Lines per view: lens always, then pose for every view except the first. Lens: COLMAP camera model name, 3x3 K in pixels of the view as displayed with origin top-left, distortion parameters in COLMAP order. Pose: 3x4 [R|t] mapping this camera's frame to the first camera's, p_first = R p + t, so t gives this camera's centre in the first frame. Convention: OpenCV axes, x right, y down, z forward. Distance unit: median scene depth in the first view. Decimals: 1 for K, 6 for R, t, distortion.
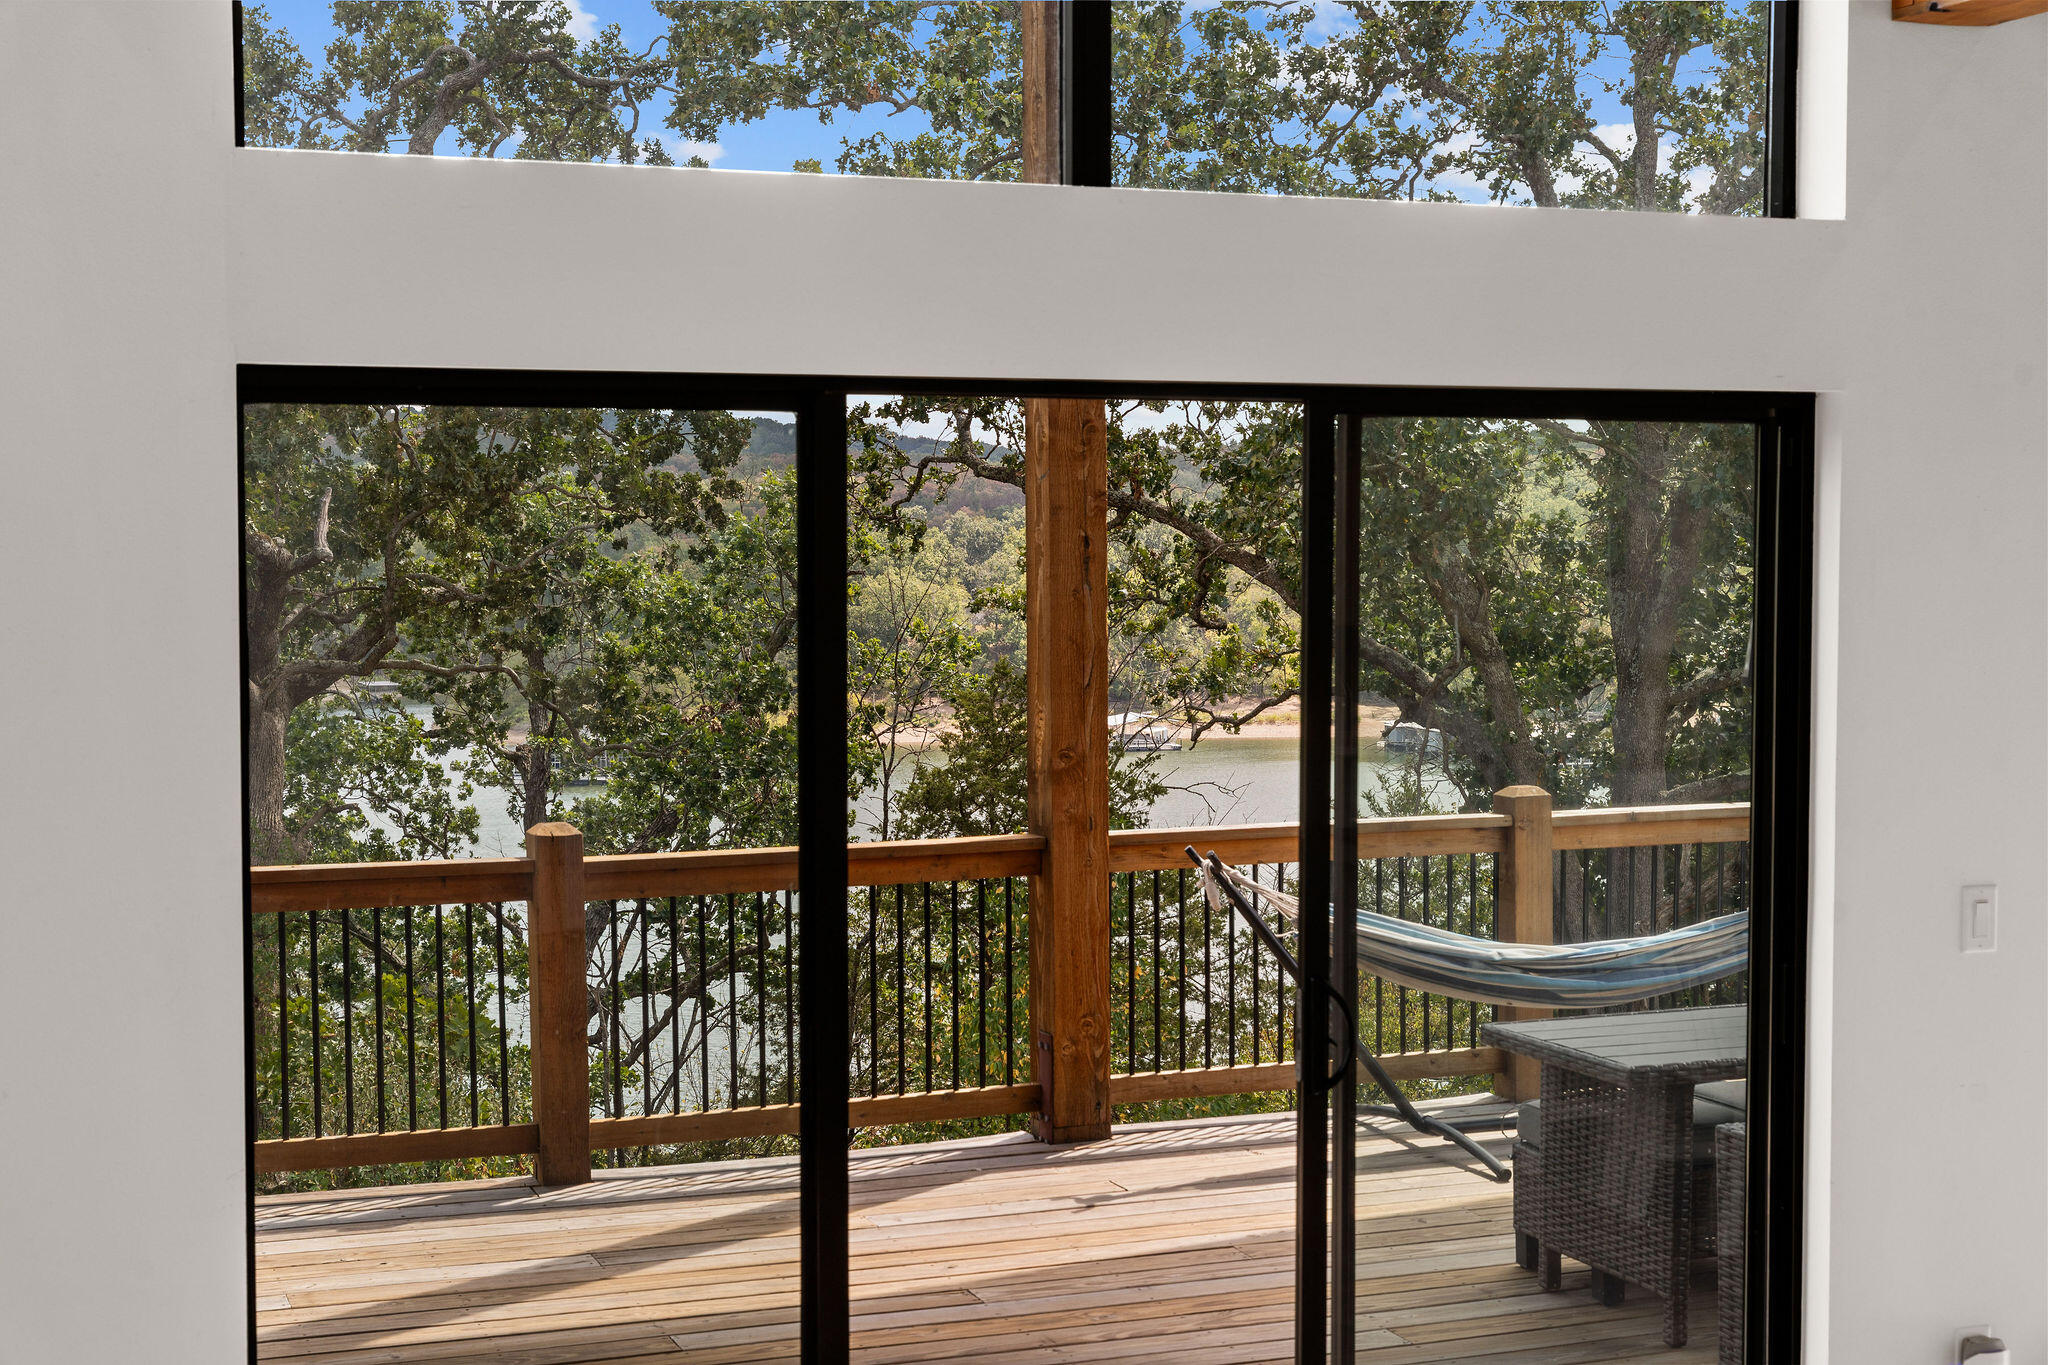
lens RADIAL K [[2951.4, 0, 1023.5], [0, 2951.4, 684.3], [0, 0, 1]] dist [0.026213, 0.000000]
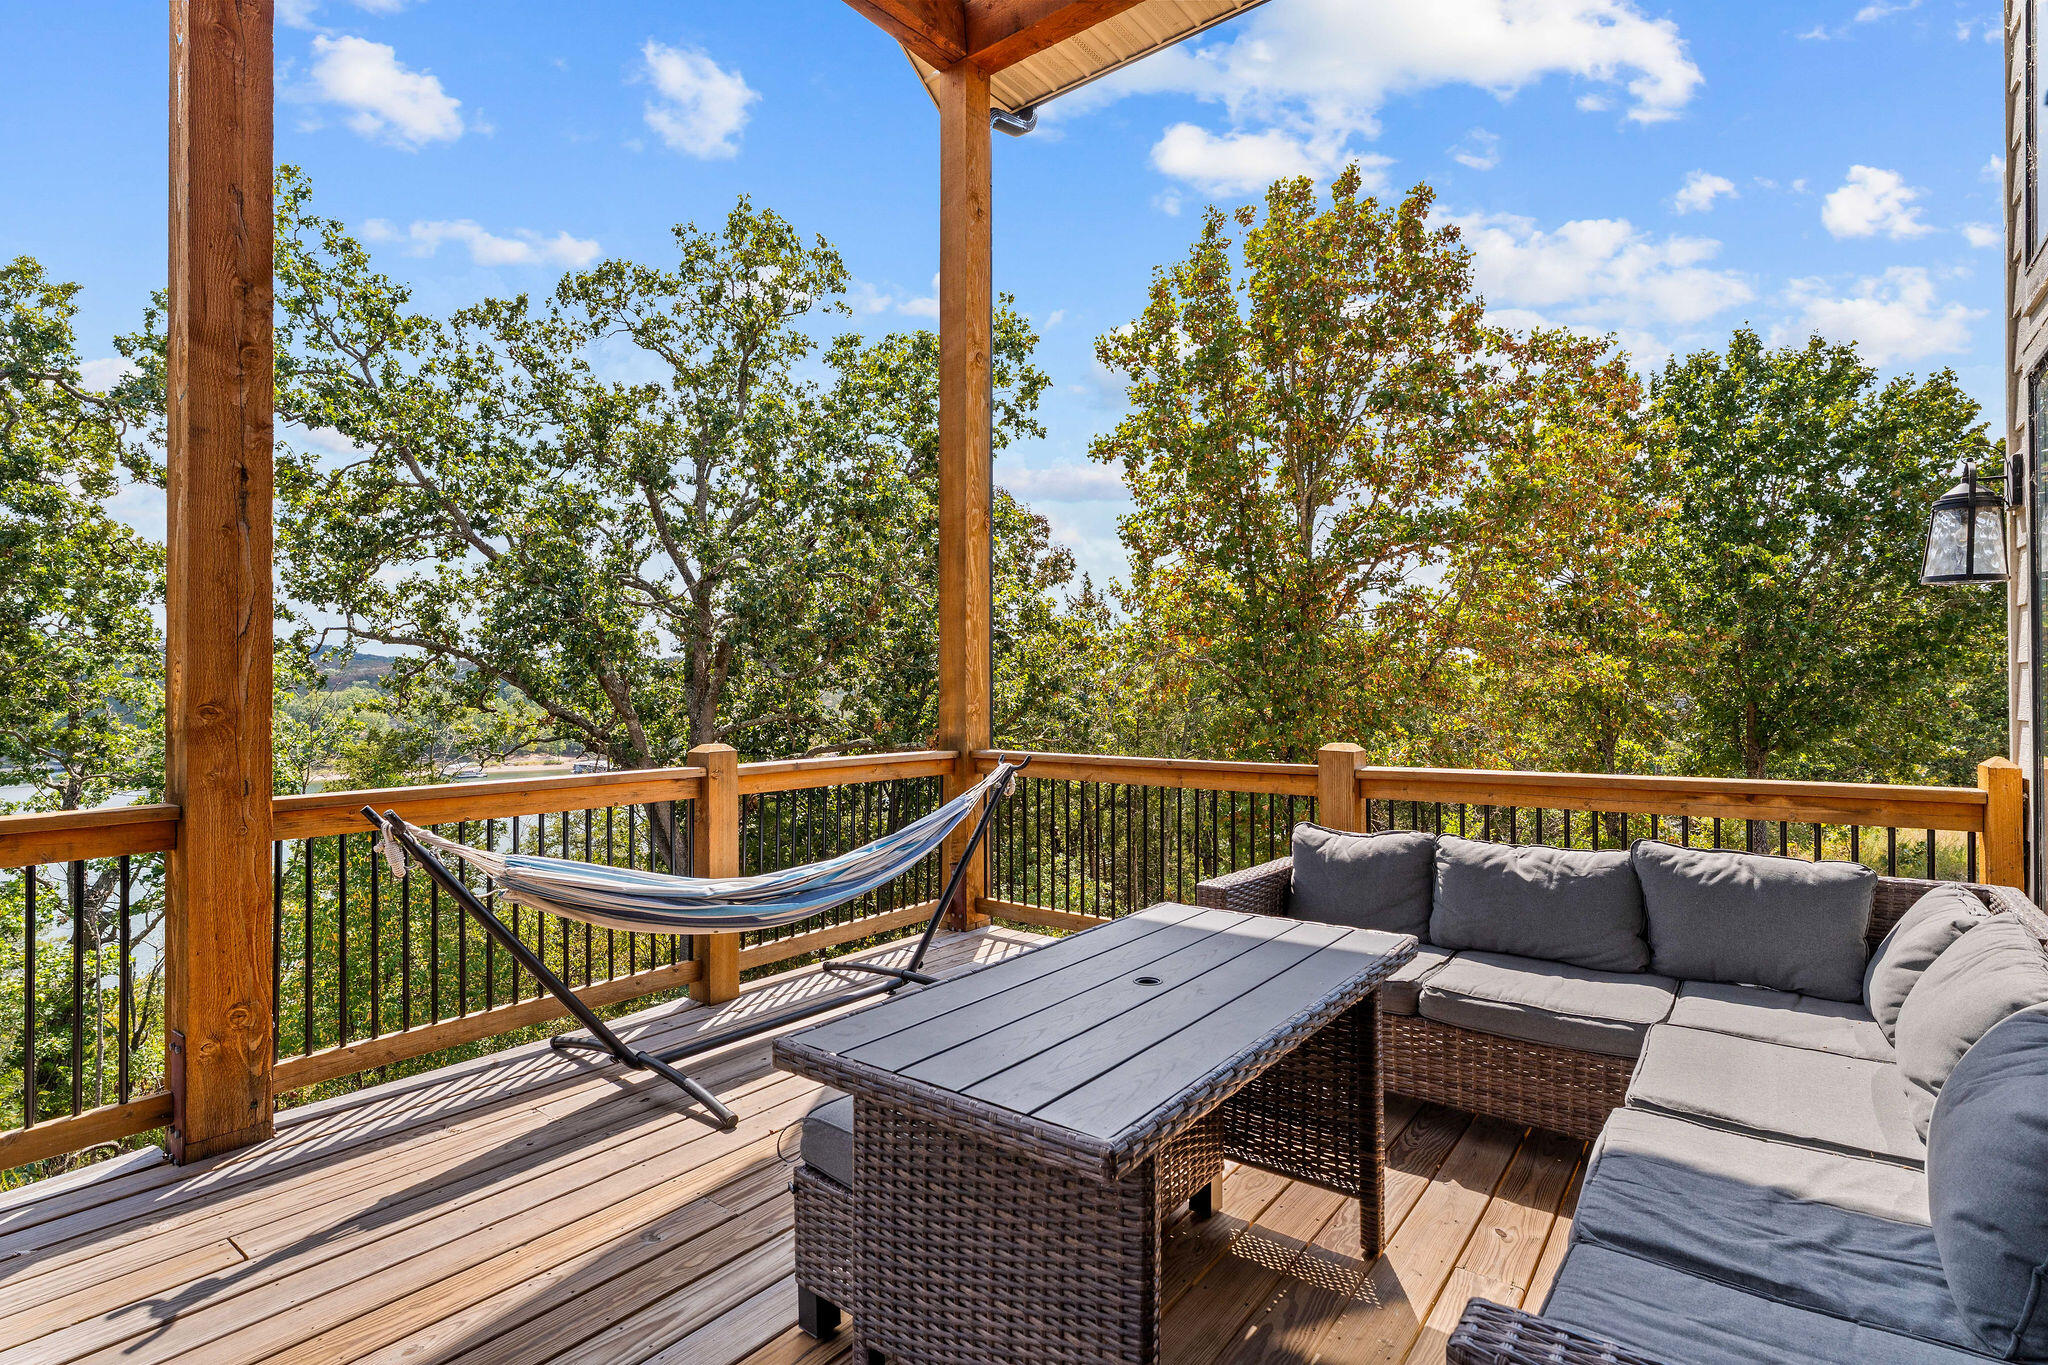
lens RADIAL K [[1000.1, 0, 1011.0], [0, 1000.1, 686.7], [0, 0, 1]] dist [0.002500, 0.000332]
pose [[0.861068, 0.006233, 0.508451, 0.067289], [0.024346, 0.998273, -0.053467, 0.038182], [-0.507906, 0.058417, 0.859429, 0.613091]]
